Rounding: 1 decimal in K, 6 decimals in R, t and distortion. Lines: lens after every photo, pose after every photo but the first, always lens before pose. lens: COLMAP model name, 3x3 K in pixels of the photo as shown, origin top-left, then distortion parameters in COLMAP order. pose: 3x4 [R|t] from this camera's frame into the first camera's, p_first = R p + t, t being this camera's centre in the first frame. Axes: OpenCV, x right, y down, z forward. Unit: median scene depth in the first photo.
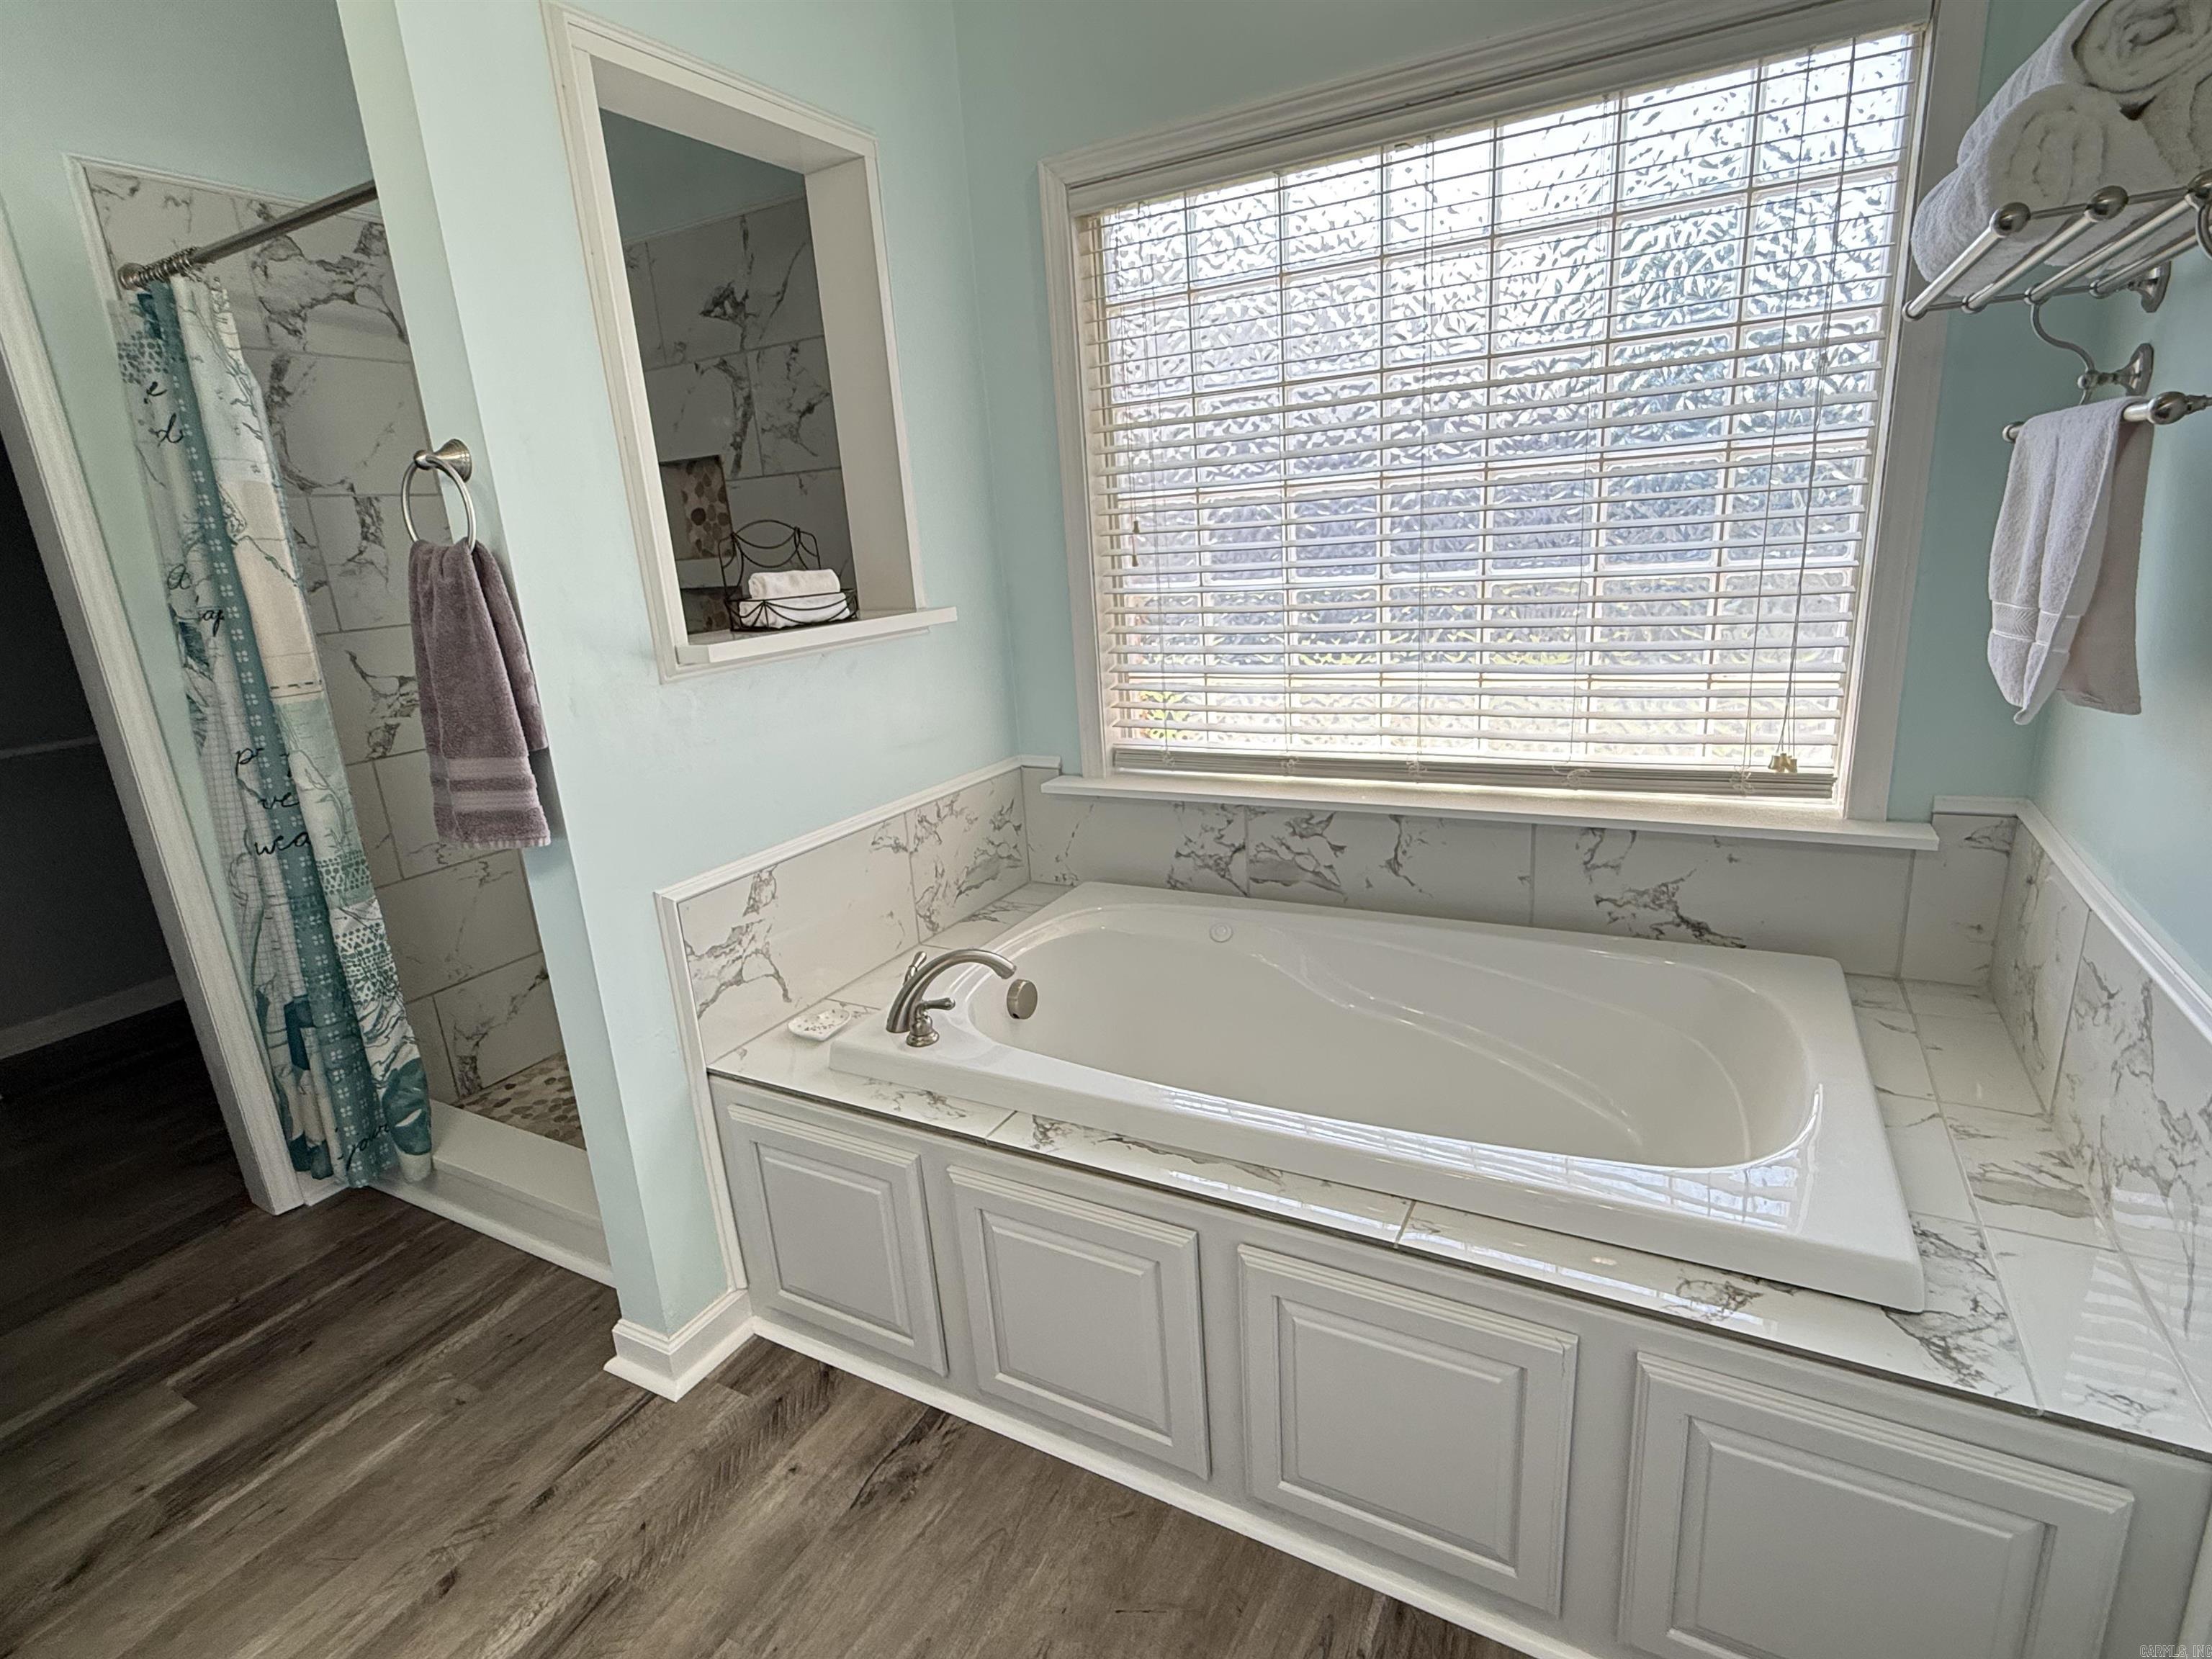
lens RADIAL K [[1114.9, 0, 1100.2], [0, 1114.9, 836.1], [0, 0, 1]] dist [0.001215, 0.000541]
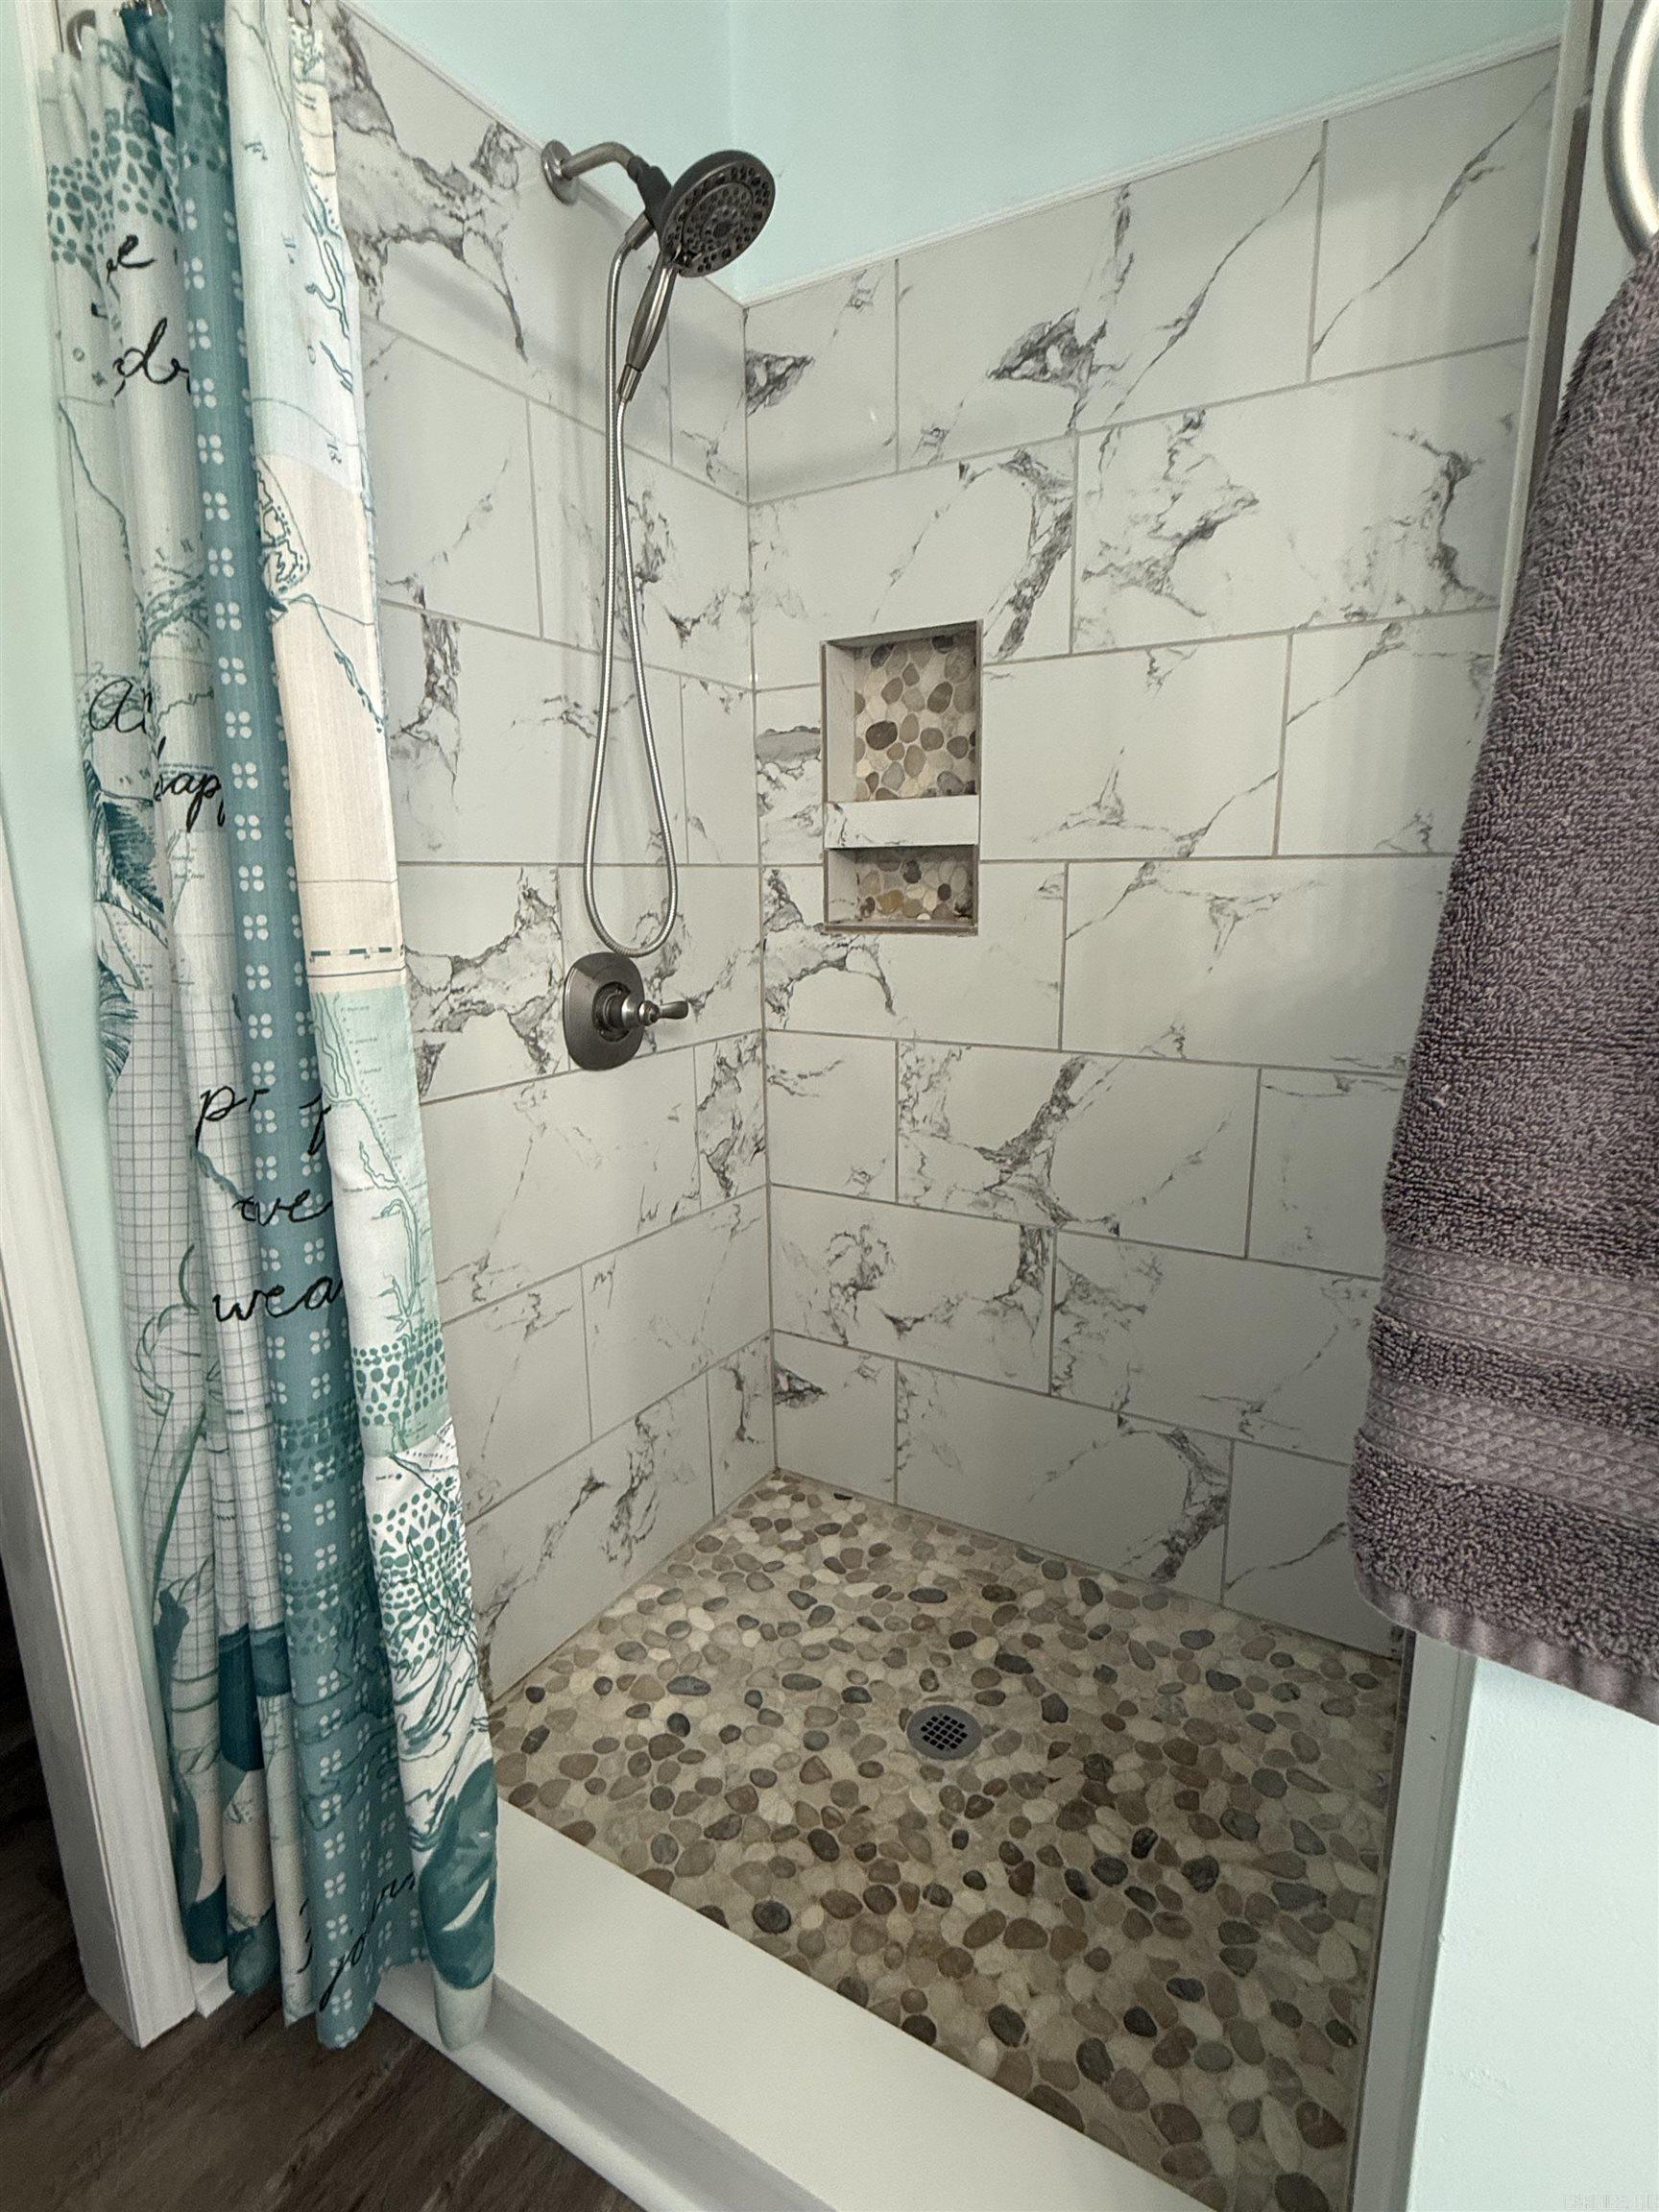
lens RADIAL K [[1114.9, 0, 831.0], [0, 1114.9, 1101.5], [0, 0, 1]] dist [0.001215, 0.000541]
pose [[0.998168, 0.059436, -0.011288, -0.501214], [-0.060069, 0.995869, -0.068095, -0.054940], [0.007194, 0.068649, 0.997615, 0.539344]]
